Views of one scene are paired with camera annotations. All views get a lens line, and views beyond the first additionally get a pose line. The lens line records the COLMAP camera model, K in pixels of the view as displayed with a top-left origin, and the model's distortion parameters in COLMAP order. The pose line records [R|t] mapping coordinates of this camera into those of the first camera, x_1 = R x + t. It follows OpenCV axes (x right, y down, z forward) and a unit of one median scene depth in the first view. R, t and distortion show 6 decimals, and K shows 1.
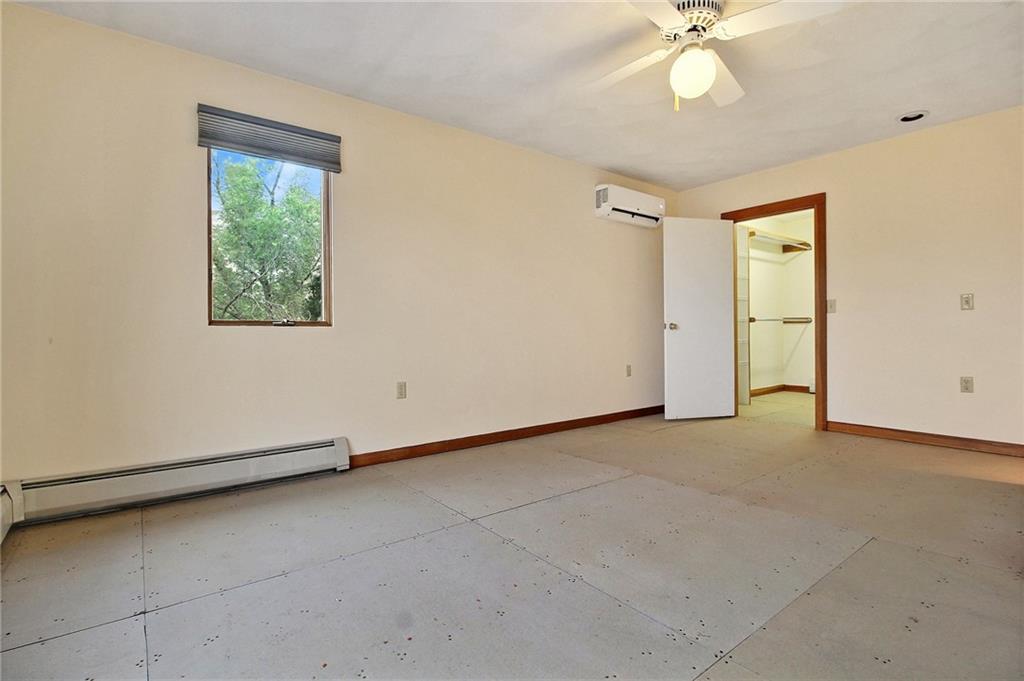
lens RADIAL K [[489.1, 0, 512.2], [0, 489.1, 332.8], [0, 0, 1]] dist [-0.003030, -0.001018]
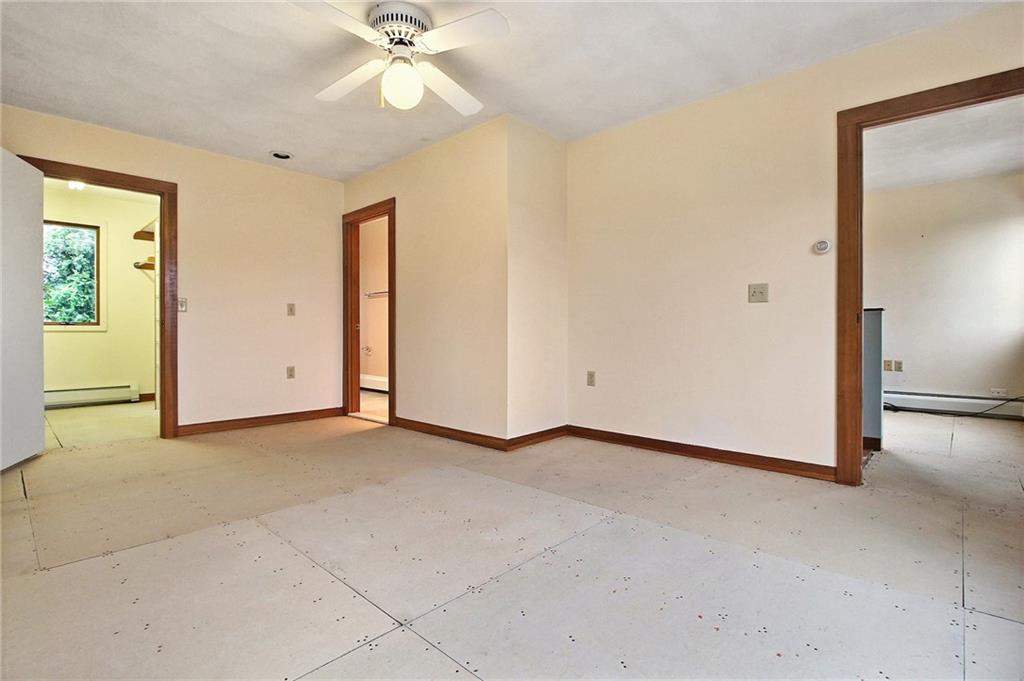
lens RADIAL K [[489.1, 0, 512.2], [0, 489.1, 332.8], [0, 0, 1]] dist [-0.003030, -0.001018]
pose [[-0.157642, 0.001435, 0.987495, -0.391099], [0.001941, 0.999997, -0.001144, 0.002103], [-0.987494, 0.001736, -0.157644, 0.511033]]
